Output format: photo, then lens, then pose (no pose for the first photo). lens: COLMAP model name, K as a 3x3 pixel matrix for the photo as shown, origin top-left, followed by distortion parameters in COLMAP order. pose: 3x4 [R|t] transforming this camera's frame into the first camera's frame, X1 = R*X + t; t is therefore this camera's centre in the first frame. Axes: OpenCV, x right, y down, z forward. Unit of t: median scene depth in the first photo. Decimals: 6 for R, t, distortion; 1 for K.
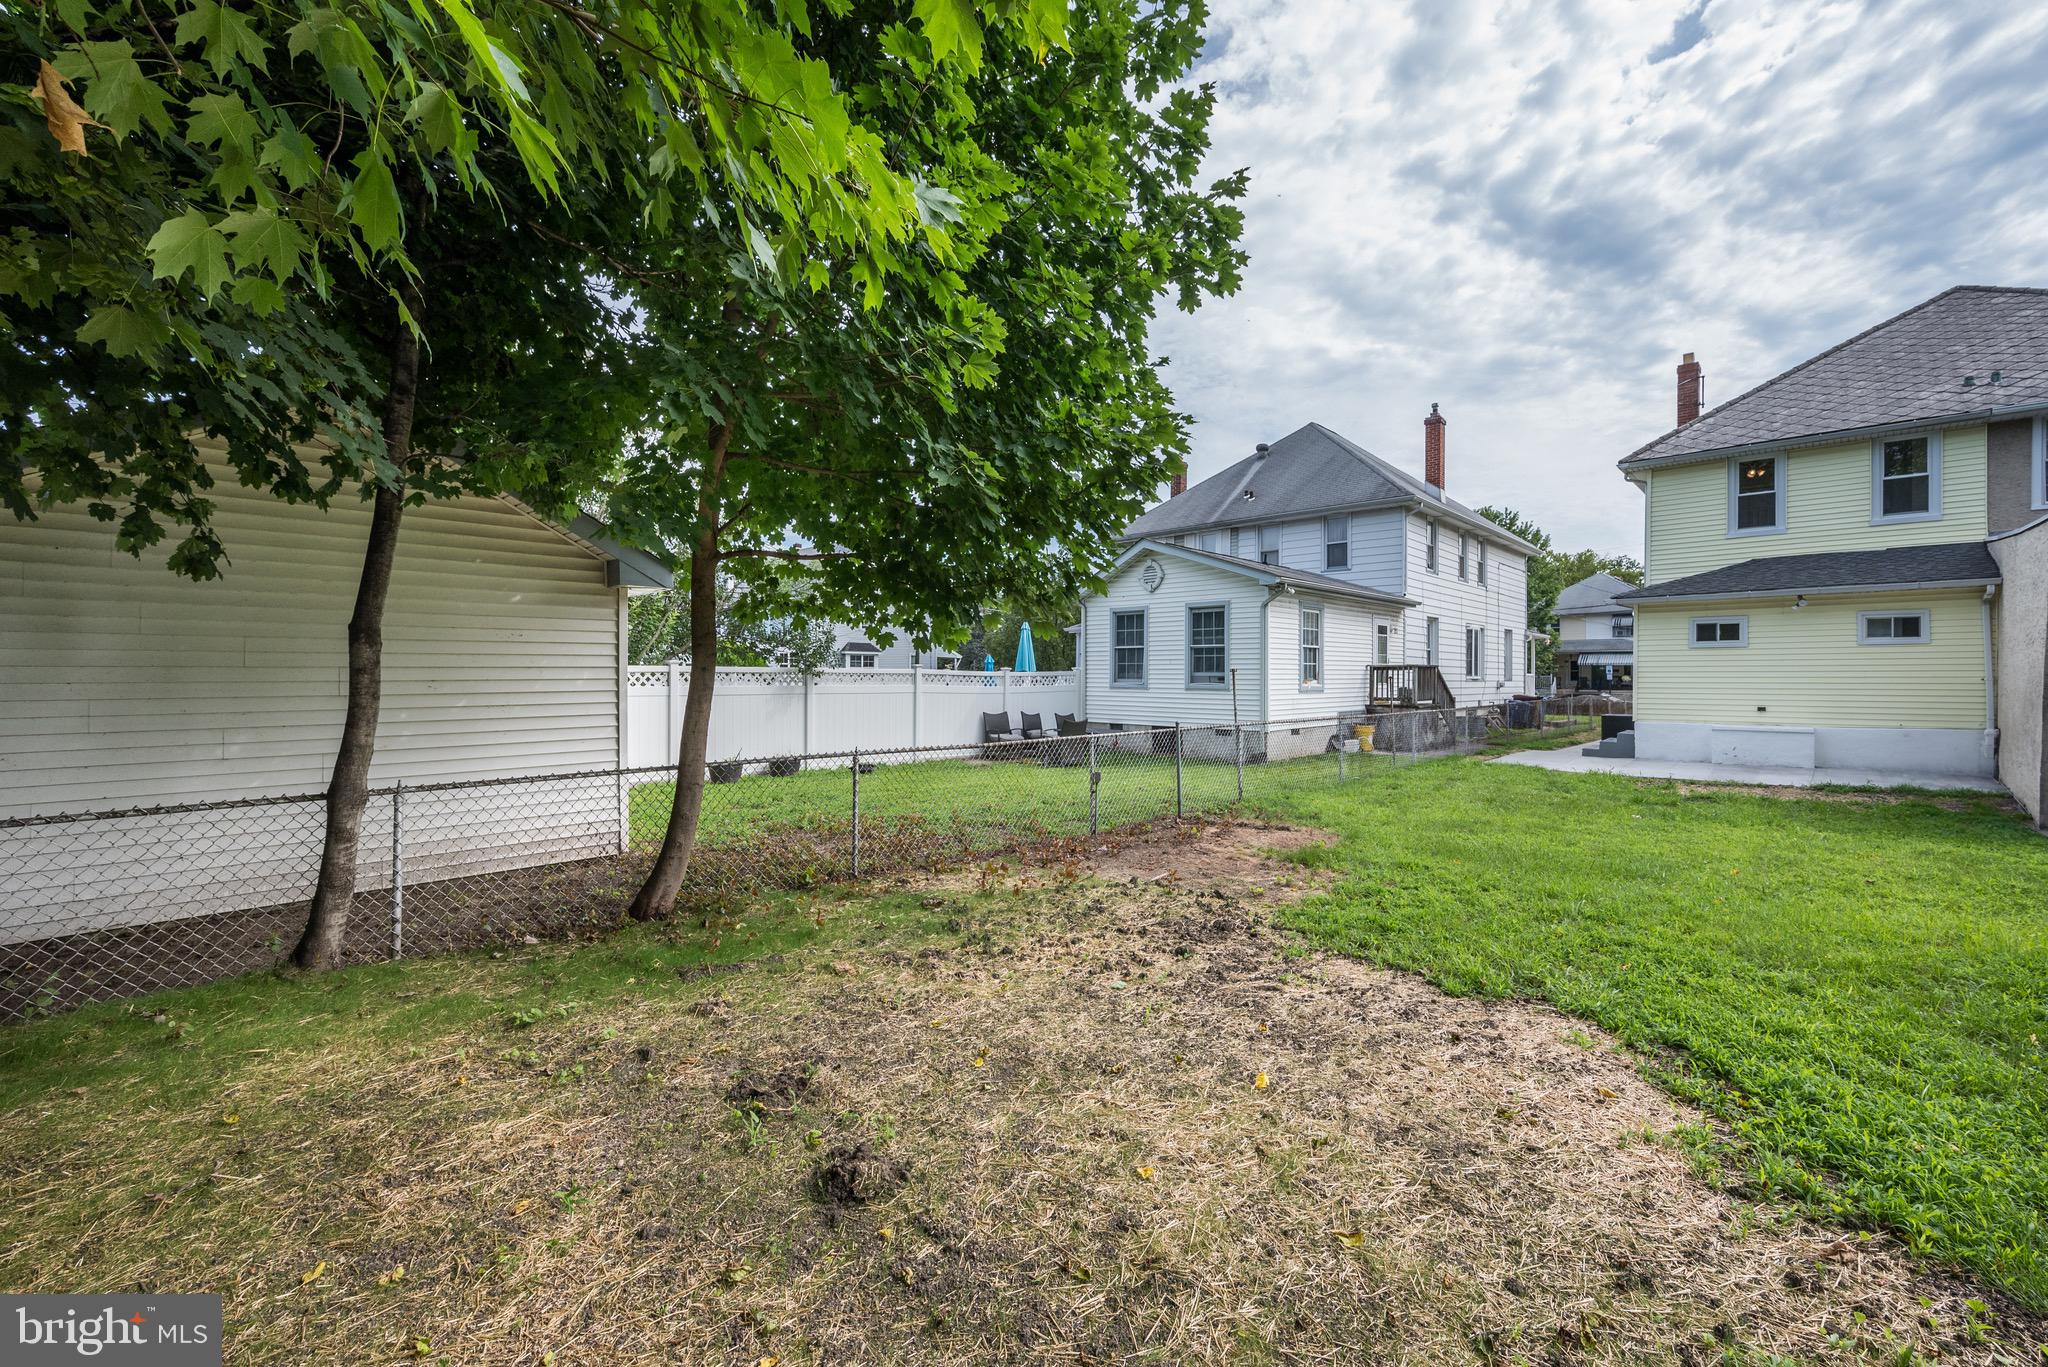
lens RADIAL K [[857.3, 0, 1061.9], [0, 857.3, 671.6], [0, 0, 1]] dist [0.006517, -0.000598]
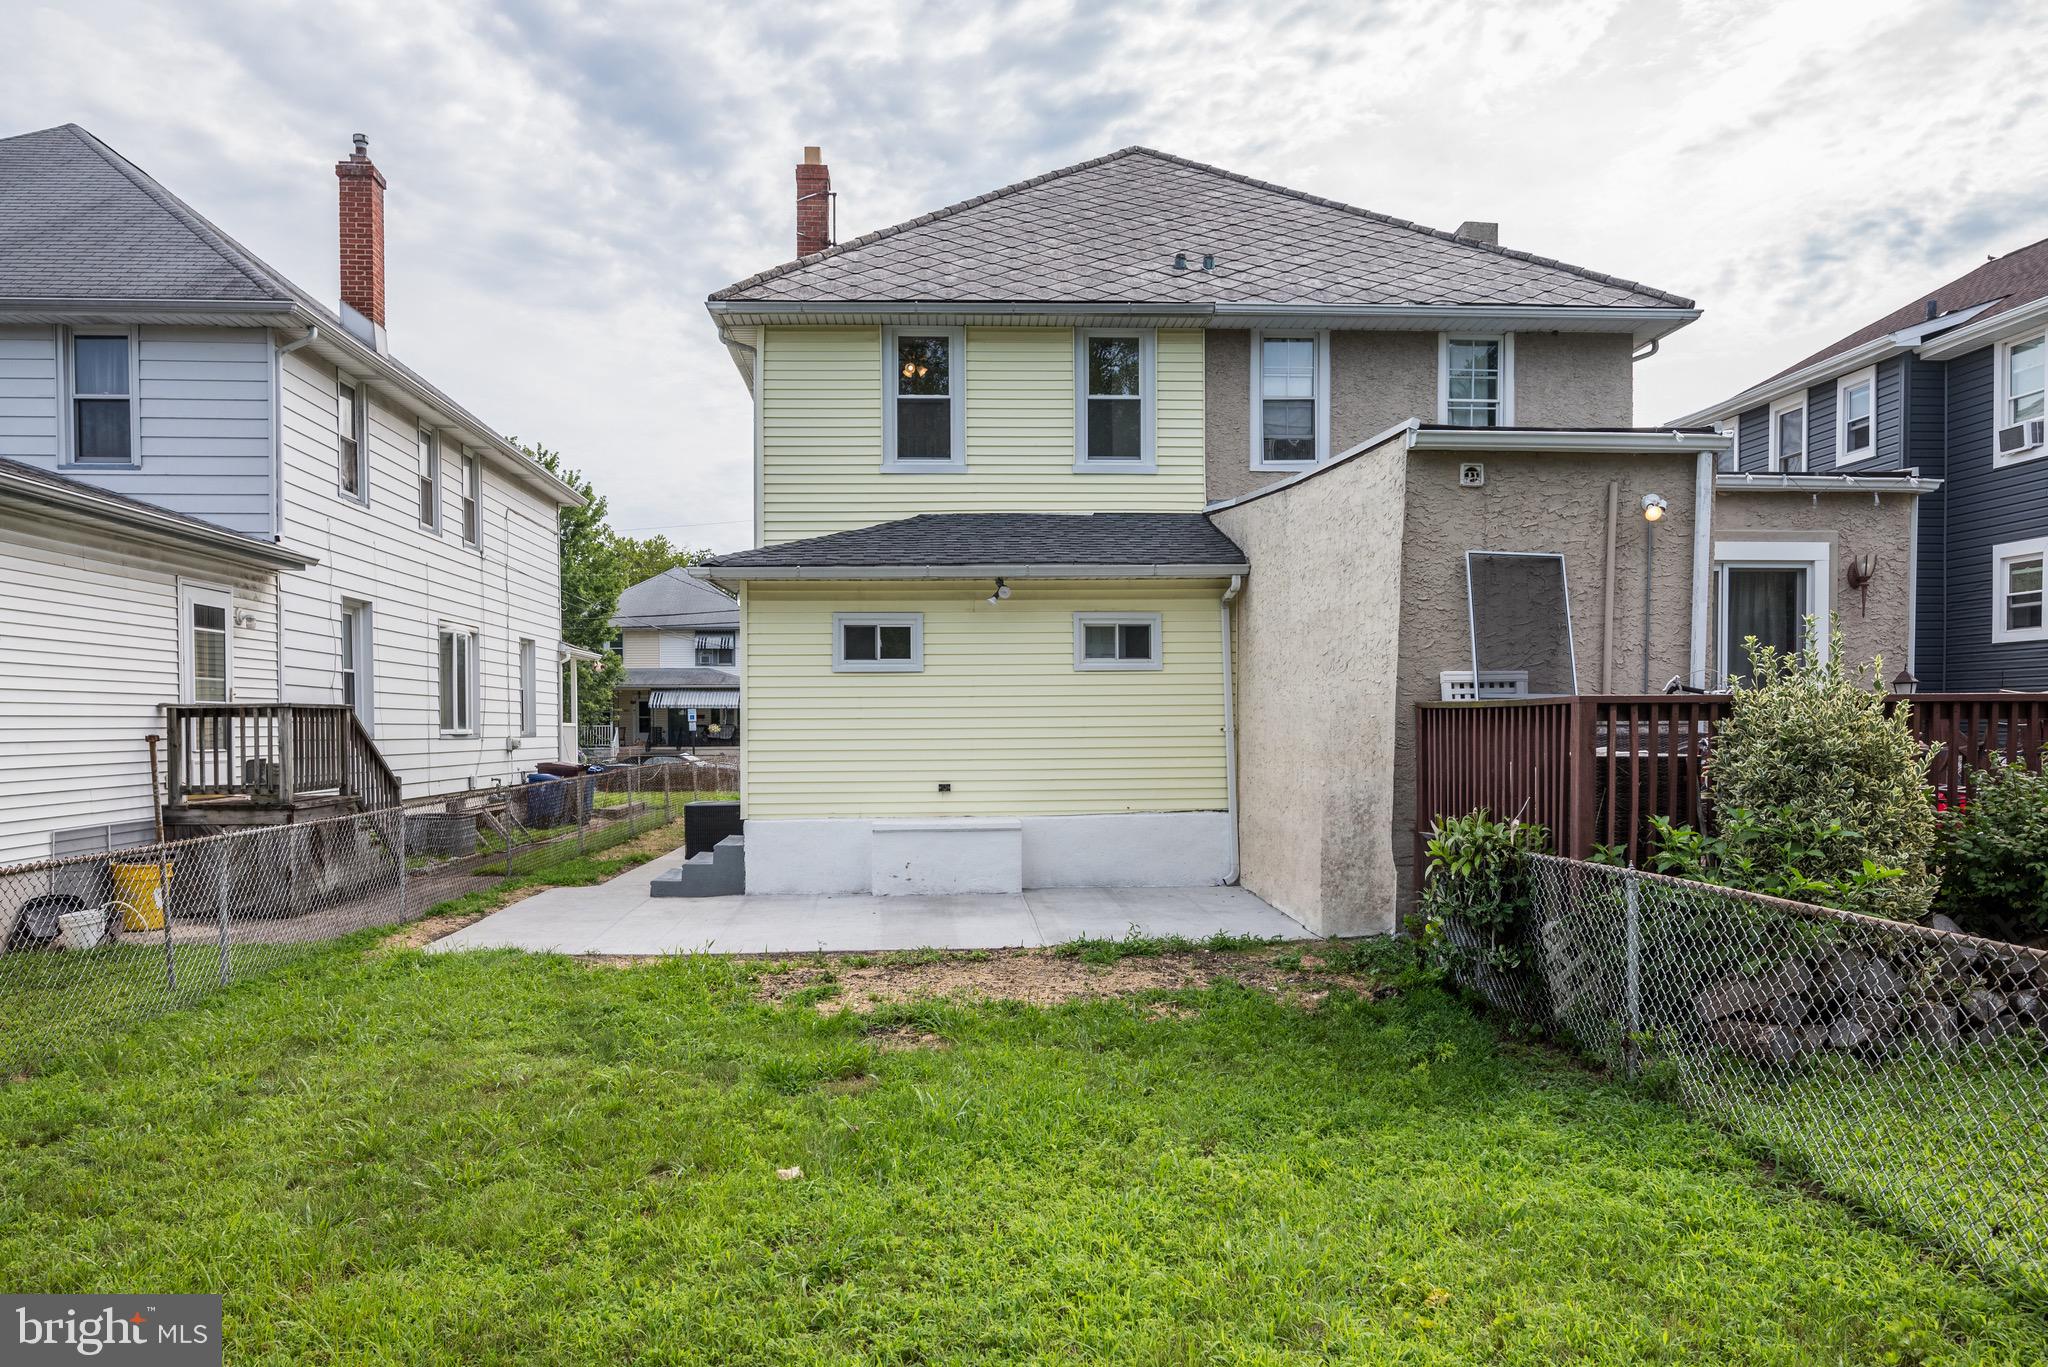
lens RADIAL K [[1285.4, 0, 1019.9], [0, 1285.4, 752.0], [0, 0, 1]] dist [-0.000954, -0.001298]
pose [[0.682850, -0.022522, 0.730211, 0.199709], [0.003613, 0.999617, 0.027453, -0.000458], [-0.730549, -0.016108, 0.682670, 0.322169]]
